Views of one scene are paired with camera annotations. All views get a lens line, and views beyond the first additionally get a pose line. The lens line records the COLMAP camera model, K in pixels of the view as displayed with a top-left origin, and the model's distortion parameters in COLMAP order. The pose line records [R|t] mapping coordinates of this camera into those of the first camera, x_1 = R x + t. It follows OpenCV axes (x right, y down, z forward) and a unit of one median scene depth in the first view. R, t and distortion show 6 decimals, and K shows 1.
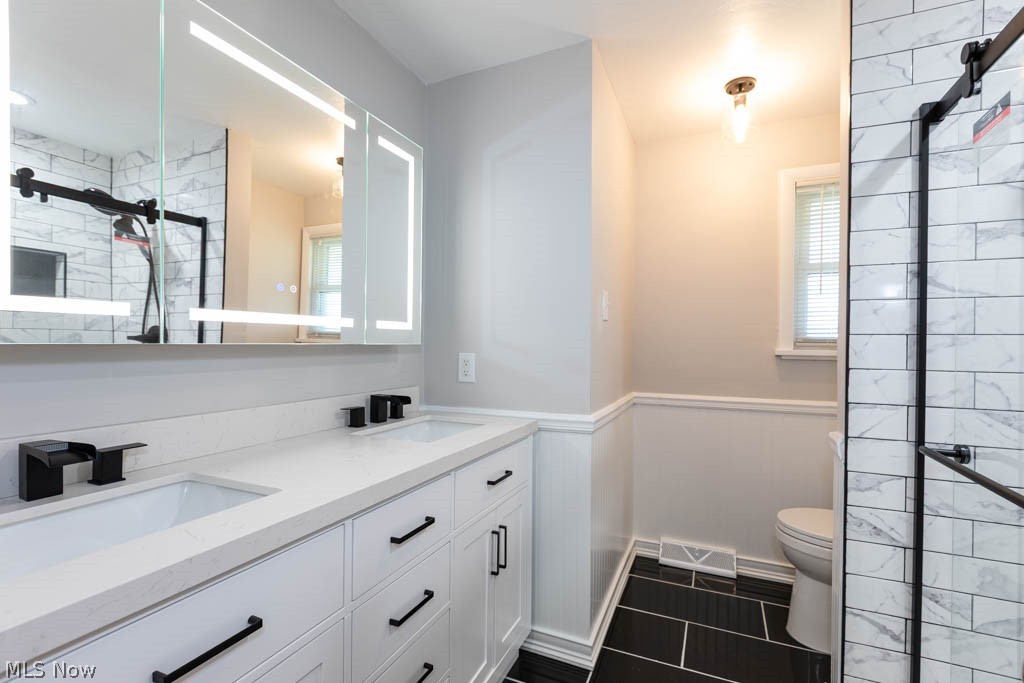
lens RADIAL K [[453.7, 0, 514.5], [0, 453.7, 346.4], [0, 0, 1]] dist [0.002249, -0.000200]
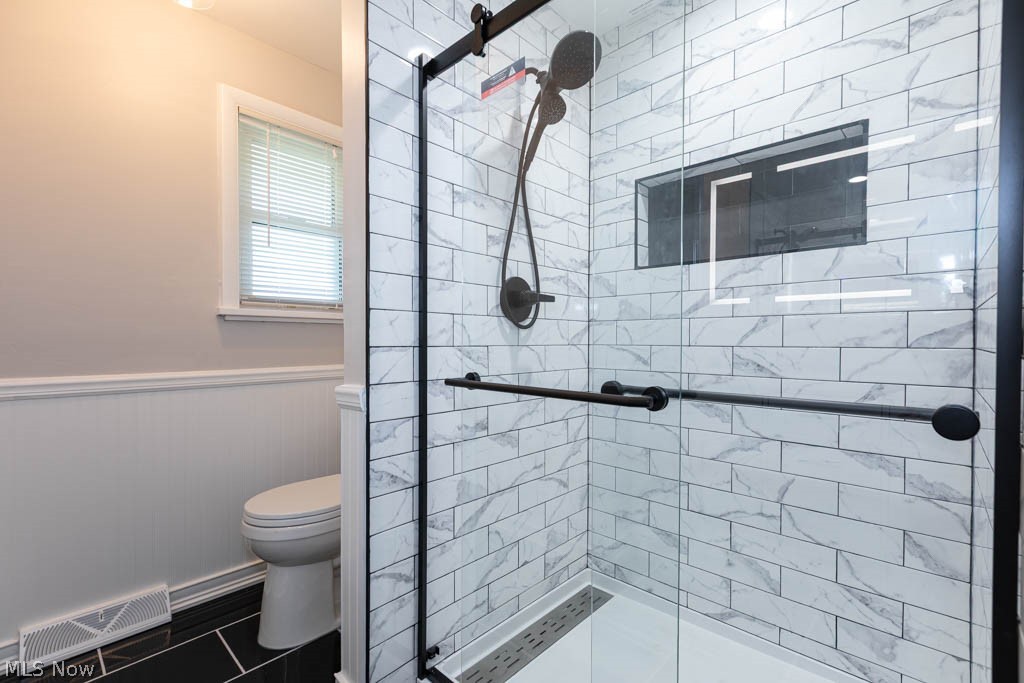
lens RADIAL K [[453.7, 0, 514.5], [0, 453.7, 346.4], [0, 0, 1]] dist [0.002249, -0.000200]
pose [[0.325012, -0.016907, 0.945559, -0.018646], [-0.000689, 0.999836, 0.018115, 0.109235], [-0.945710, -0.006539, 0.324947, 0.448338]]
